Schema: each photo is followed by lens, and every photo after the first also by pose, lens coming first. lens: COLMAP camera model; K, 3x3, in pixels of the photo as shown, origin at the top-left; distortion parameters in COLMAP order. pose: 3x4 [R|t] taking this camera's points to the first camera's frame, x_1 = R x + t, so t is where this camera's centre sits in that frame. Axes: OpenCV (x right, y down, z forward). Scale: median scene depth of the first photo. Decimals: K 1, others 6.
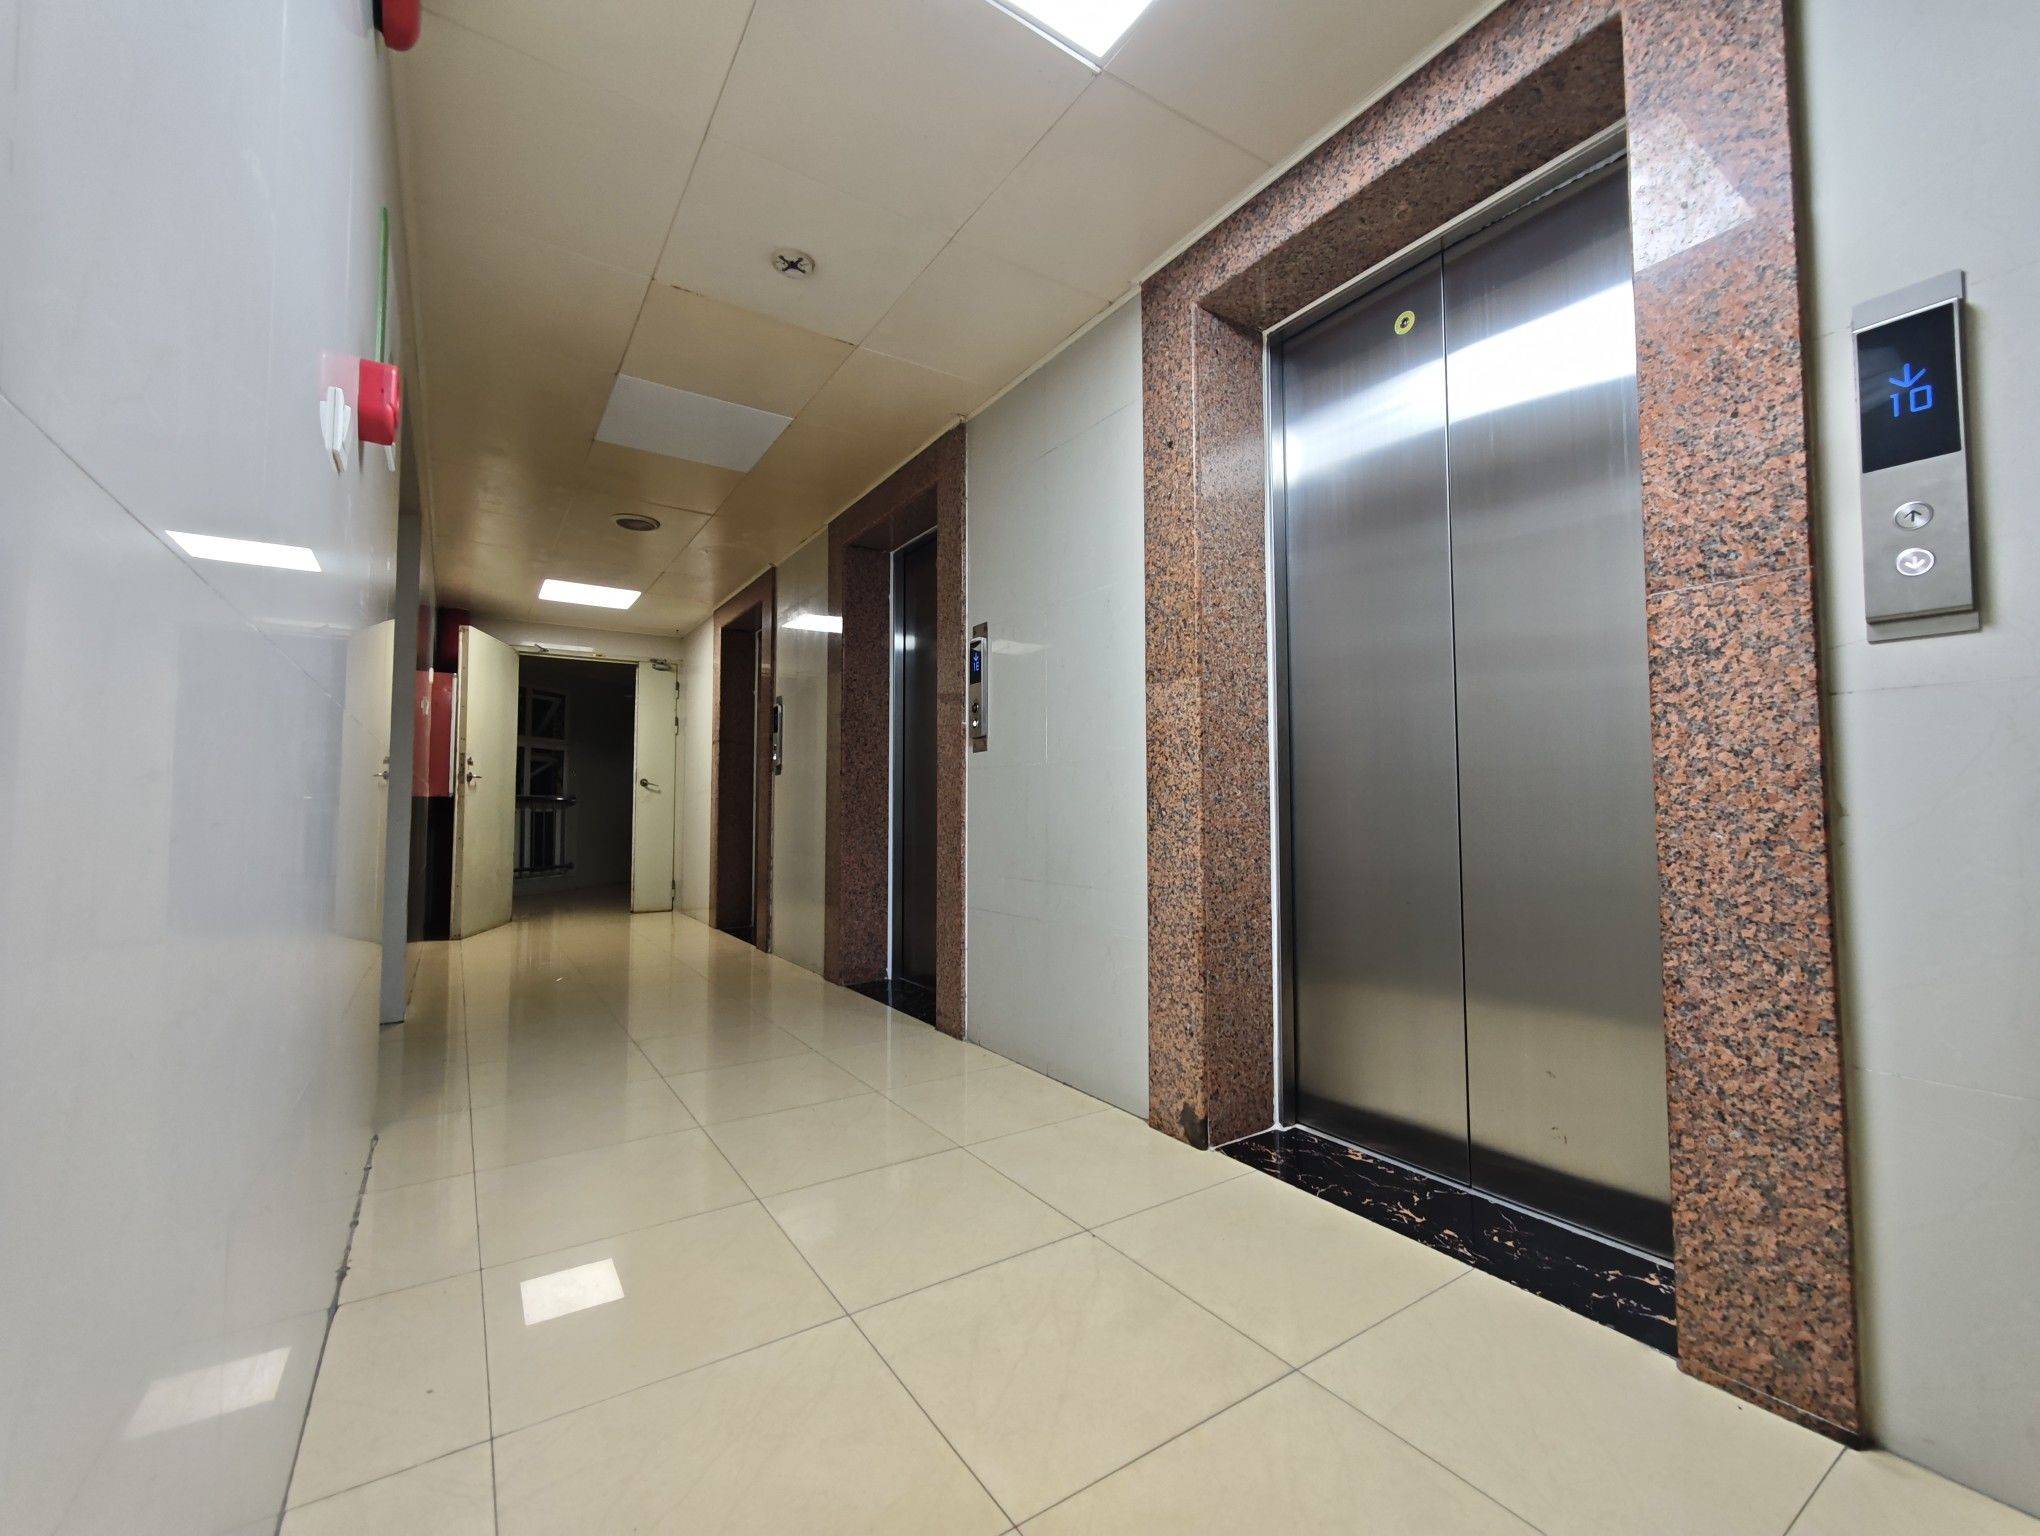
lens RADIAL K [[849.5, 0, 1023.1], [0, 849.5, 768.4], [0, 0, 1]] dist [0.006151, -0.002157]
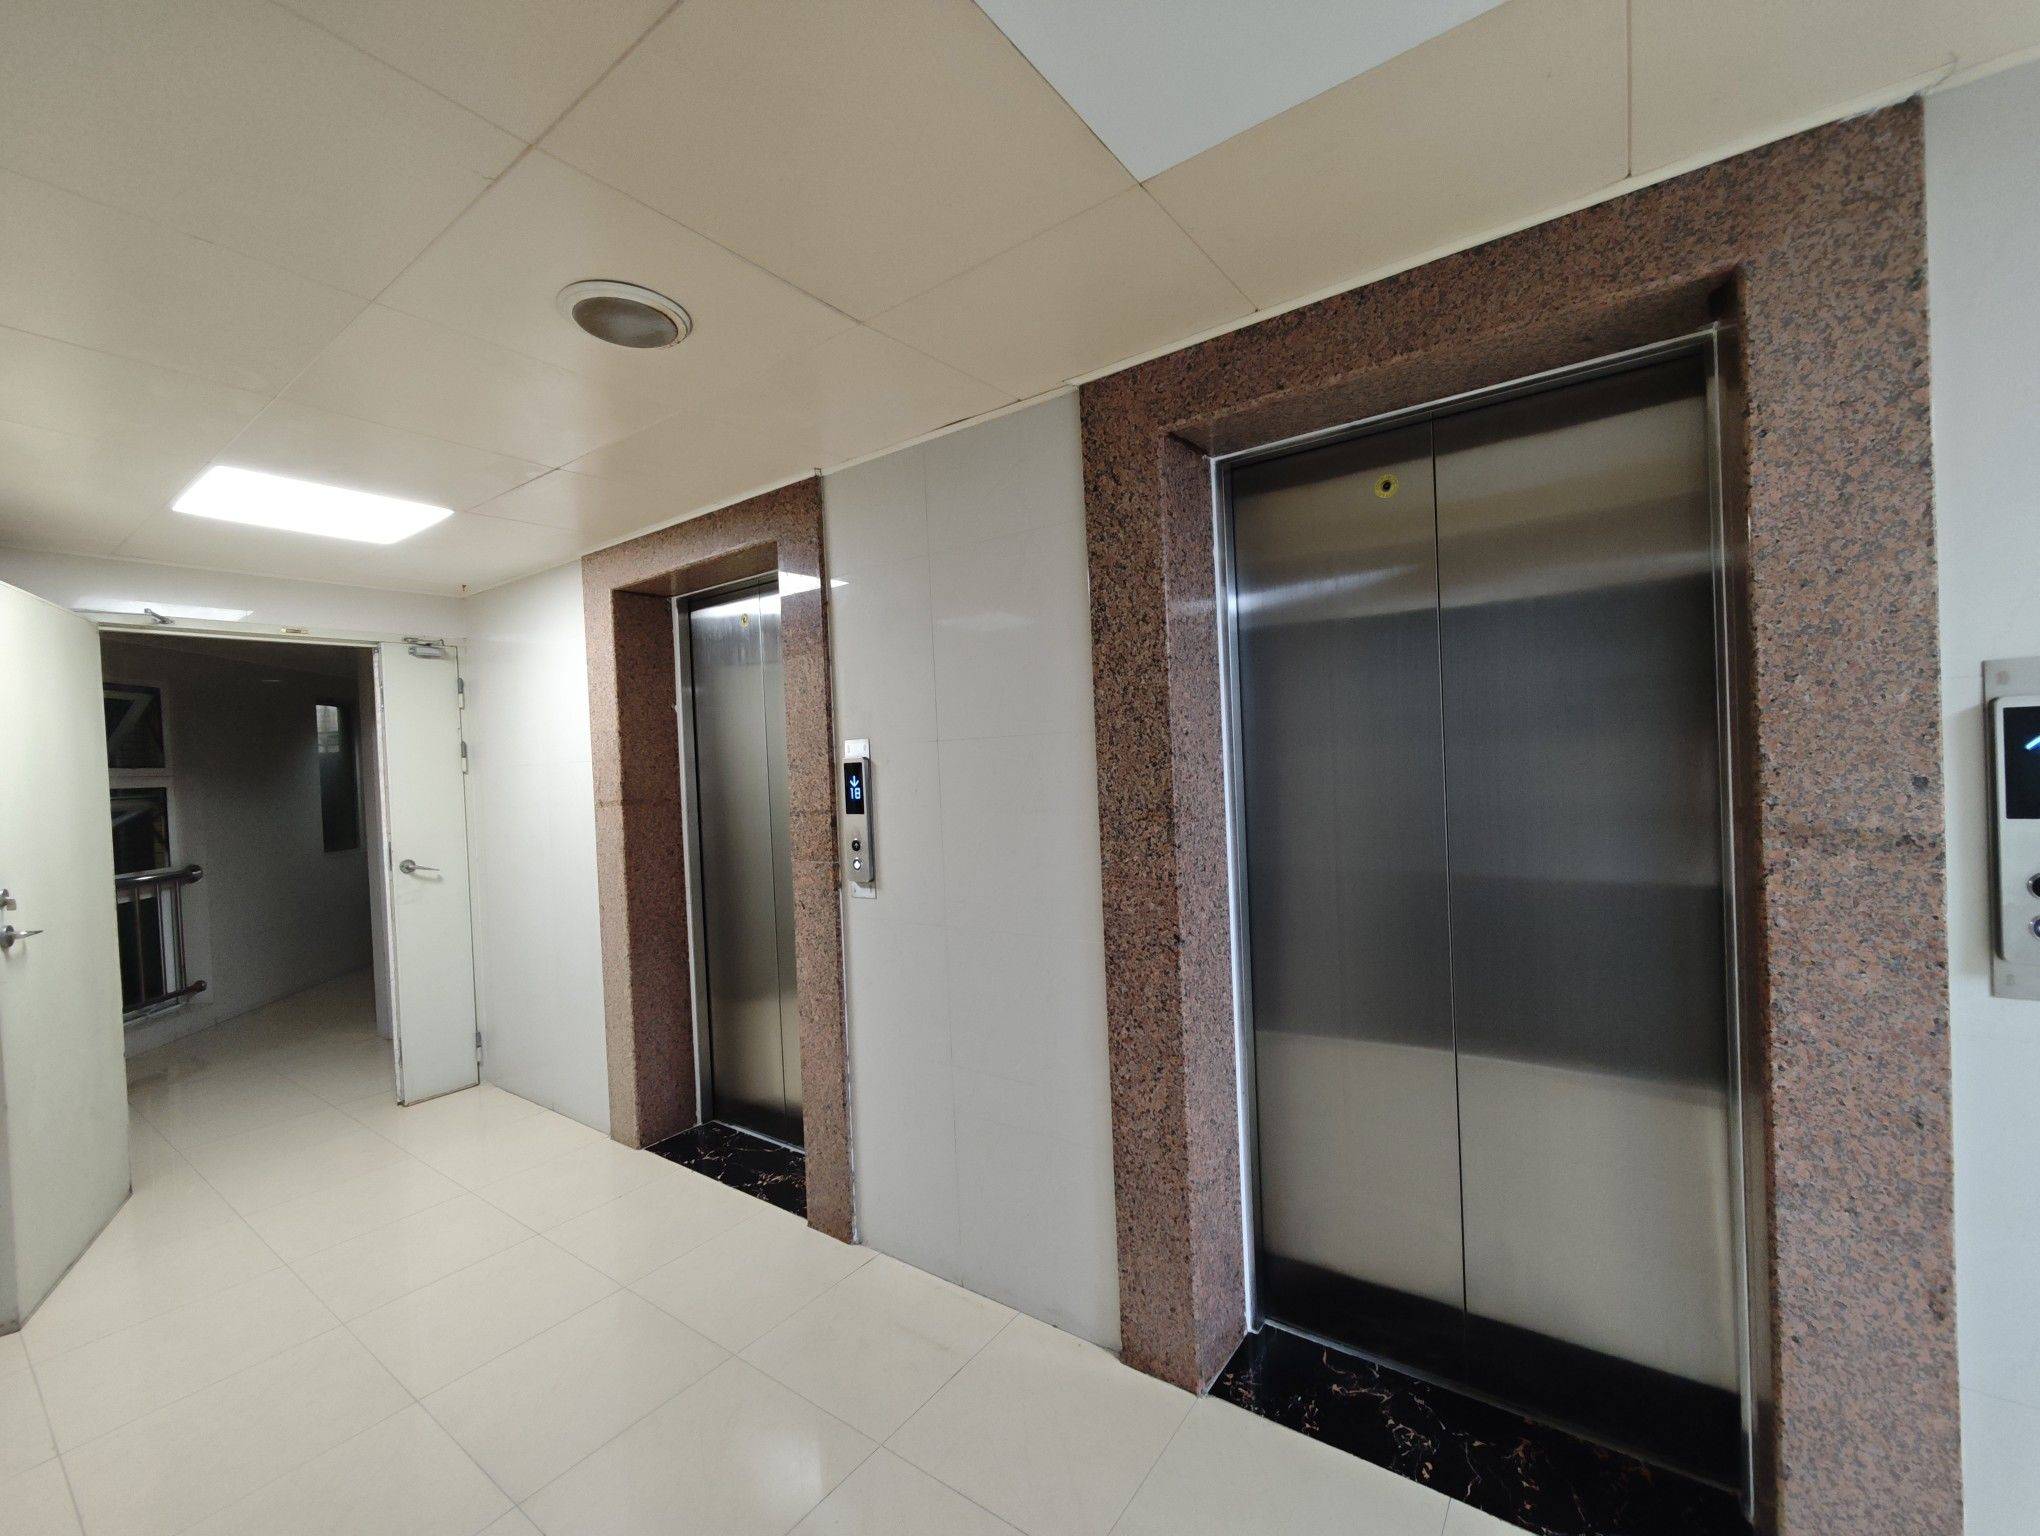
lens RADIAL K [[849.5, 0, 1017.3], [0, 849.5, 771.5], [0, 0, 1]] dist [0.006151, -0.002157]
pose [[0.938506, -0.040828, 0.342840, -0.263661], [0.022928, 0.998162, 0.056104, -0.065515], [-0.344500, -0.044793, 0.937717, 0.354750]]
